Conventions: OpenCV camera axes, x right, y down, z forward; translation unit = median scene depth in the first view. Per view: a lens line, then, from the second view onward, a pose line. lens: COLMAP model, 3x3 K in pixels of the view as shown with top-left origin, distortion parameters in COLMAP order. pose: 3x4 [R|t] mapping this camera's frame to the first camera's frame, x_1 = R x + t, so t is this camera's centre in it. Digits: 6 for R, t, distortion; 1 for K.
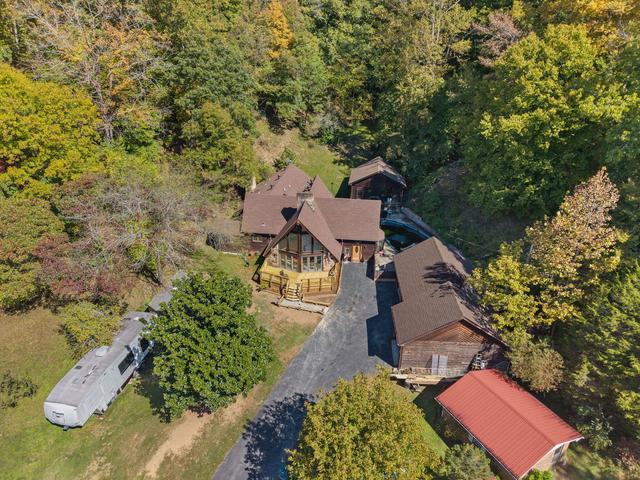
lens RADIAL K [[433.0, 0, 320.0], [0, 433.0, 240.0], [0, 0, 1]] dist [-0.001219, -0.002164]
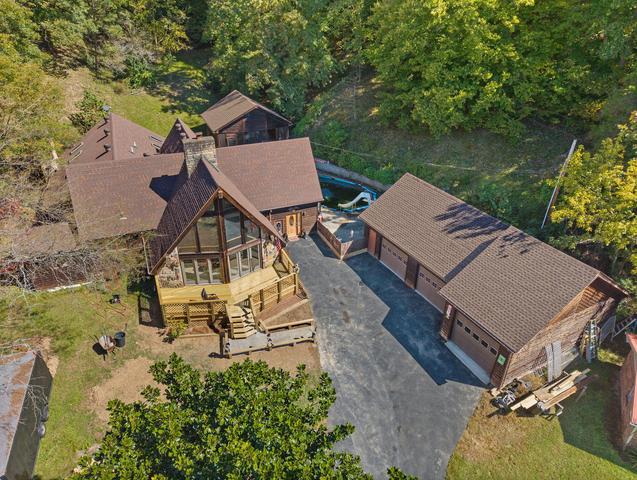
lens RADIAL K [[431.0, 0, 318.5], [0, 431.0, 240.0], [0, 0, 1]] dist [-0.001219, -0.002164]
pose [[0.854474, -0.261028, 0.449152, -0.173576], [0.226738, 0.965290, 0.129635, -0.023388], [-0.467401, -0.008930, 0.884000, 0.426475]]
